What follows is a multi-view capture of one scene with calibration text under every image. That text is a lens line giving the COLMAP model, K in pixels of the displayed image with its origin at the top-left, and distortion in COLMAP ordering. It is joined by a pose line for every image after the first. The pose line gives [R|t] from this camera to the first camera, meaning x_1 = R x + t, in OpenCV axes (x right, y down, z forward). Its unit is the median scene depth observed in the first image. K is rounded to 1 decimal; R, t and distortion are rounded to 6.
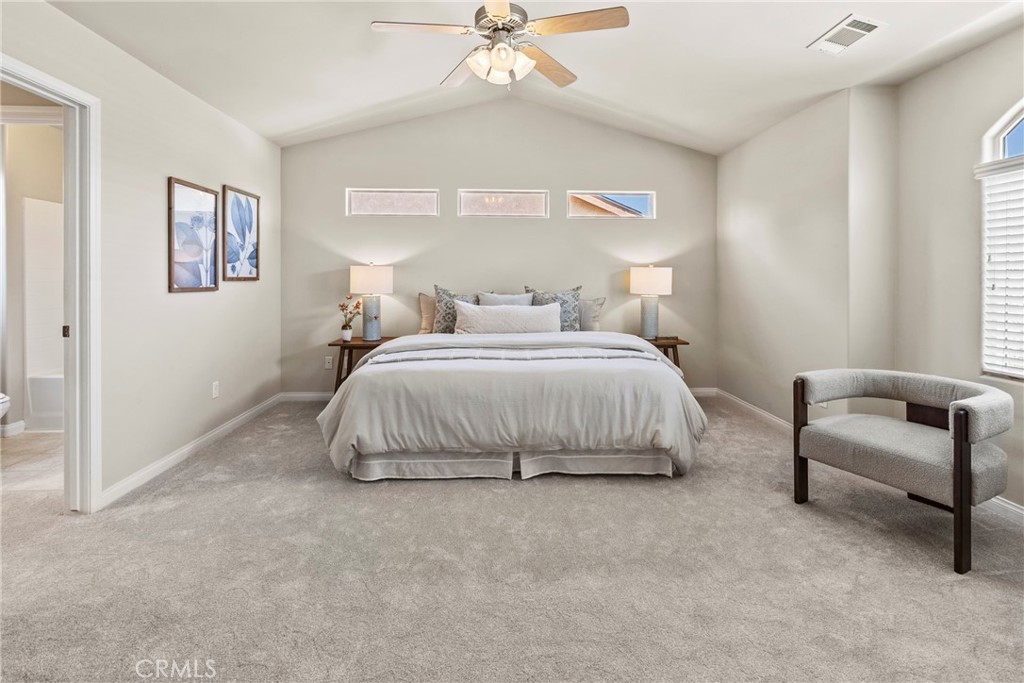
lens RADIAL K [[471.2, 0, 504.3], [0, 471.2, 281.1], [0, 0, 1]] dist [0.006009, -0.003407]
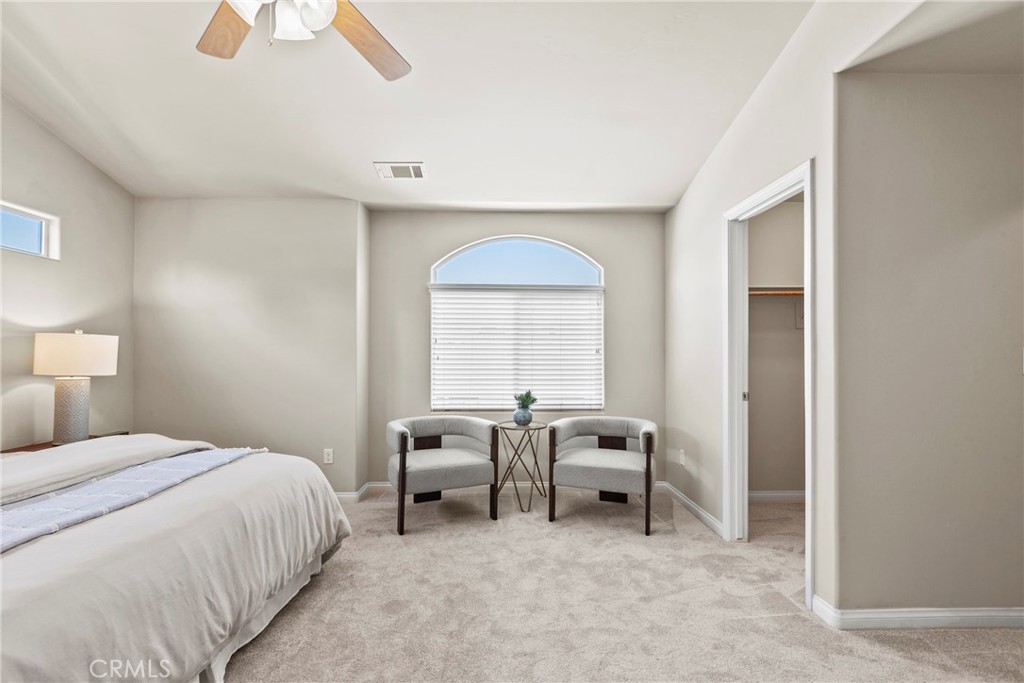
lens RADIAL K [[471.2, 0, 504.5], [0, 471.2, 346.7], [0, 0, 1]] dist [0.006009, -0.003407]
pose [[0.020440, 0.015727, 0.999667, -0.551843], [0.001241, 0.999875, -0.015756, -0.001347], [-0.999790, 0.001562, 0.020418, 0.633984]]
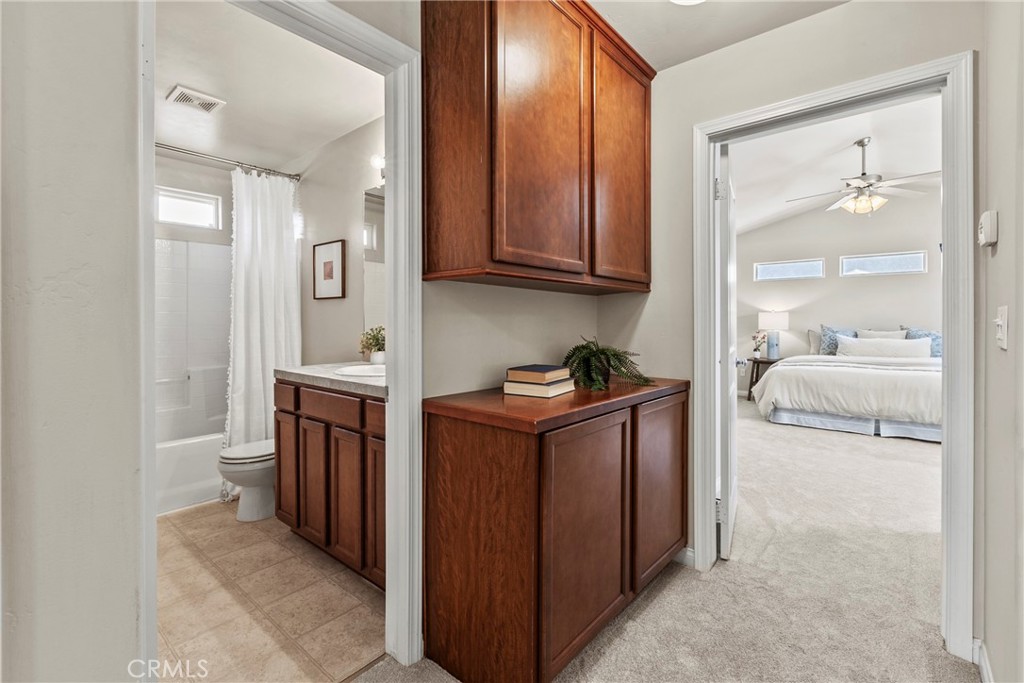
lens RADIAL K [[471.2, 0, 506.0], [0, 471.2, 324.4], [0, 0, 1]] dist [0.006009, -0.003407]
pose [[0.740832, 0.001180, -0.671689, 0.181382], [0.000804, 0.999996, 0.002644, 0.005797], [0.671690, -0.002499, 0.740829, -1.199879]]
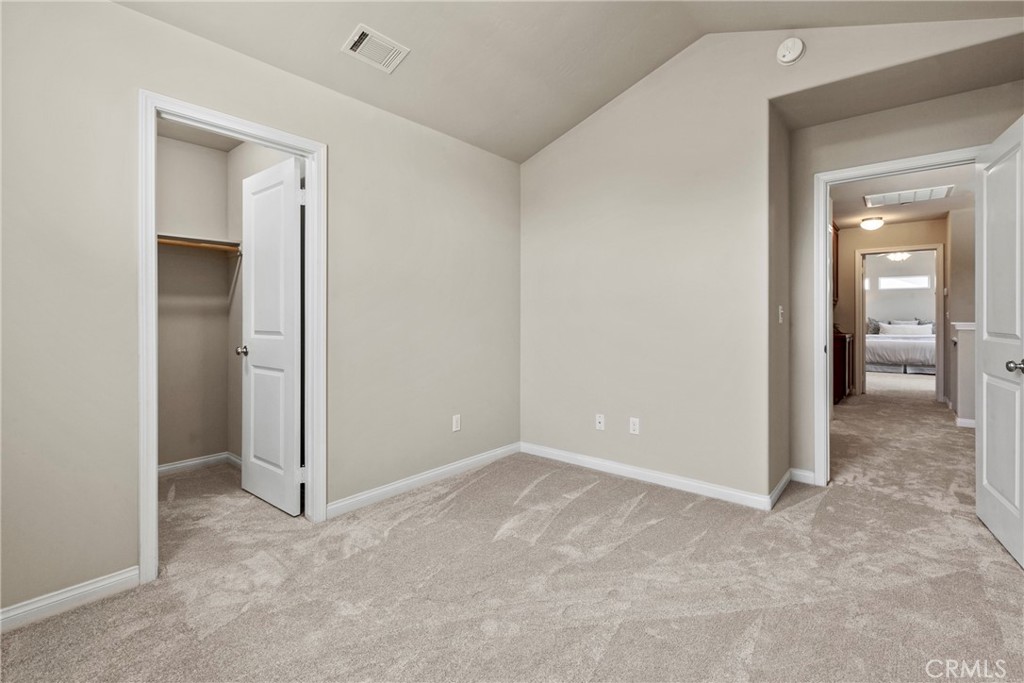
lens RADIAL K [[471.2, 0, 507.0], [0, 471.2, 316.7], [0, 0, 1]] dist [0.006009, -0.003407]
pose [[0.742034, -0.003634, -0.670353, 0.181611], [0.000412, 0.999988, -0.004964, 0.027535], [0.670363, 0.003407, 0.742026, -3.478462]]
